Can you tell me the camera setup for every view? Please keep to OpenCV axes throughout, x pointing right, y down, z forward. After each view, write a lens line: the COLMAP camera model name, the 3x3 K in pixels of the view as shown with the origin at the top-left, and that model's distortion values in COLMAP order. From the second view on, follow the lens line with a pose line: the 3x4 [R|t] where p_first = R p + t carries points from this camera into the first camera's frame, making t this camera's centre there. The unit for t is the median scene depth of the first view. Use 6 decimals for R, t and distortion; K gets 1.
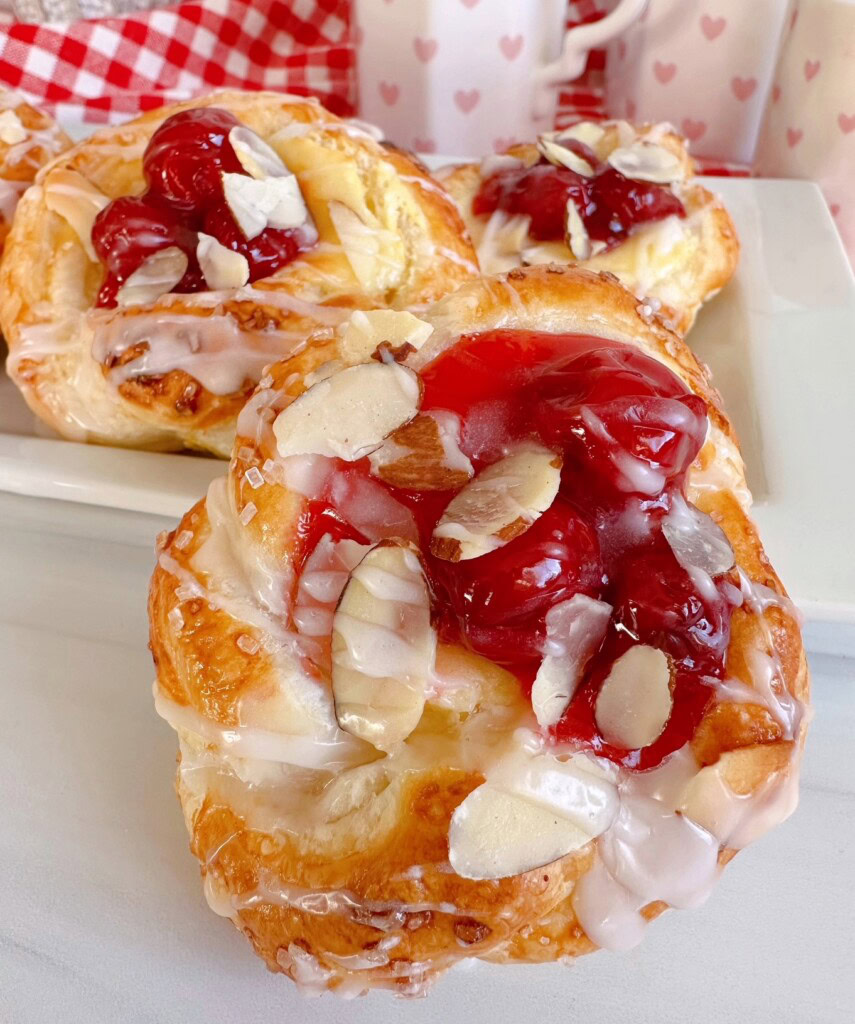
lens RADIAL K [[1191.5, 0, 426.6], [0, 1191.5, 510.0], [0, 0, 1]] dist [-0.014209, 0.000000]
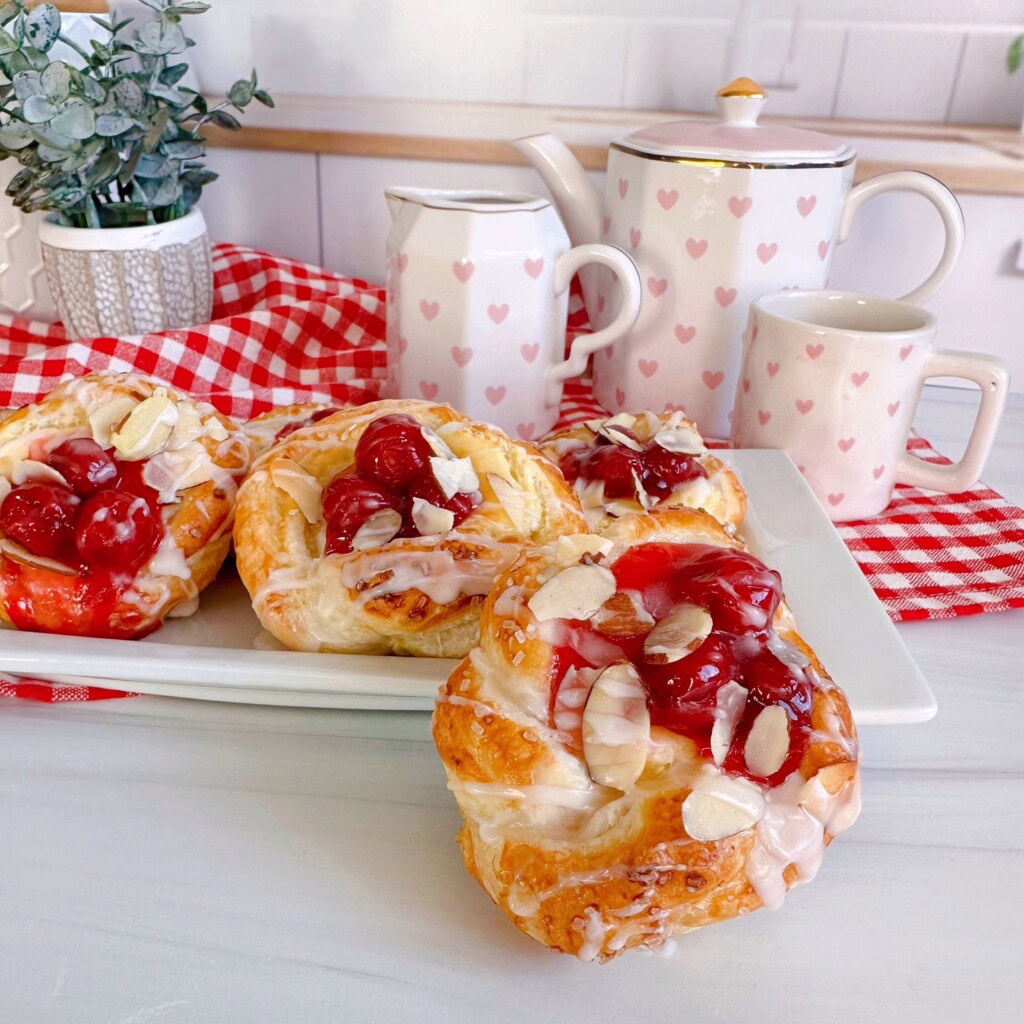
lens RADIAL K [[1861.7, 0, 512.4], [0, 1861.7, 511.4], [0, 0, 1]] dist [0.023125, 0.000000]
pose [[0.972944, -0.038716, 0.227773, -0.704319], [0.092280, 0.968928, -0.229485, 0.376877], [-0.211811, 0.244295, 0.946286, -1.395584]]
